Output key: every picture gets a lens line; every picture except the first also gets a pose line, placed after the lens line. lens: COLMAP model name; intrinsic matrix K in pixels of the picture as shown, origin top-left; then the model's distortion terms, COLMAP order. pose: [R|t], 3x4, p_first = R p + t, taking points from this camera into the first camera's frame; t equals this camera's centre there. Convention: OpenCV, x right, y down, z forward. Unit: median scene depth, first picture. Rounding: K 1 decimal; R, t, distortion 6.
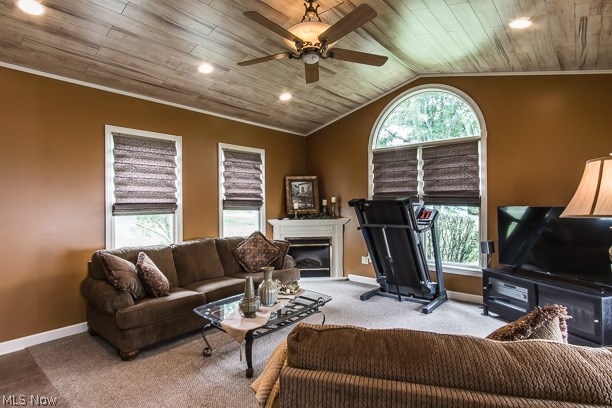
lens RADIAL K [[323.0, 0, 309.0], [0, 323.0, 200.2], [0, 0, 1]] dist [0.007094, -0.000919]
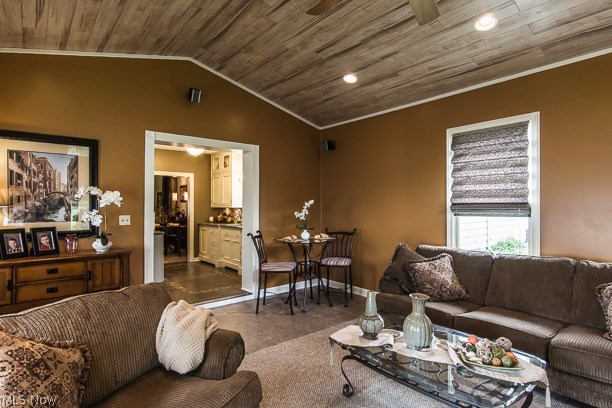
lens RADIAL K [[323.0, 0, 301.9], [0, 323.0, 205.1], [0, 0, 1]] dist [0.007094, -0.000919]
pose [[-0.171882, 0.007221, -0.985091, 0.406130], [0.015846, 0.999864, 0.004565, 0.002167], [0.984990, -0.014825, -0.171973, 0.579377]]
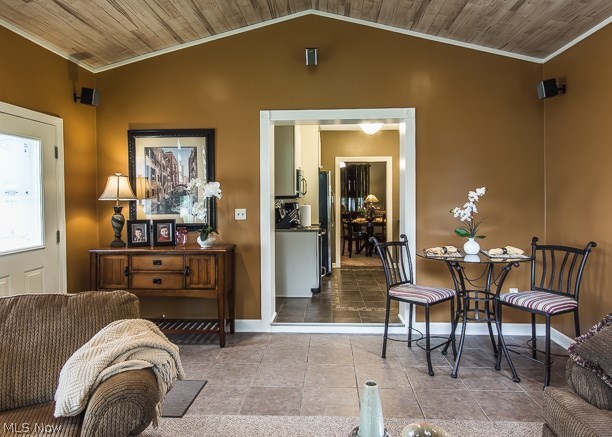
lens RADIAL K [[391.9, 0, 312.4], [0, 391.9, 199.1], [0, 0, 1]] dist [0.002136, 0.001084]
pose [[-0.788056, 0.014794, -0.615426, 0.097454], [0.019602, 0.999807, -0.001067, 0.007003], [0.615292, -0.012904, -0.788194, 0.799871]]
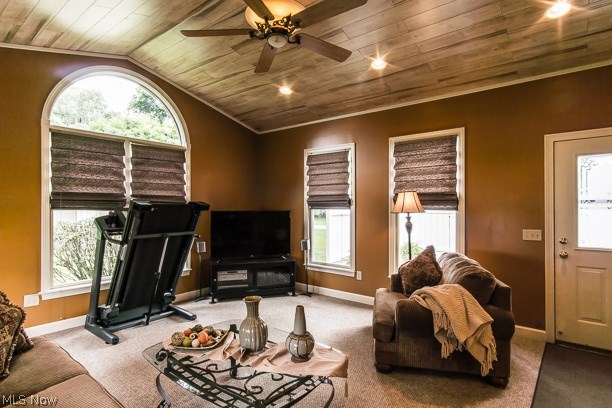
lens RADIAL K [[323.0, 0, 305.7], [0, 323.0, 206.4], [0, 0, 1]] dist [0.007094, -0.000919]
pose [[-0.018426, 0.011071, 0.999769, -0.558234], [-0.009914, 0.999888, -0.011255, 0.010621], [-0.999781, -0.010119, -0.018314, 0.597563]]
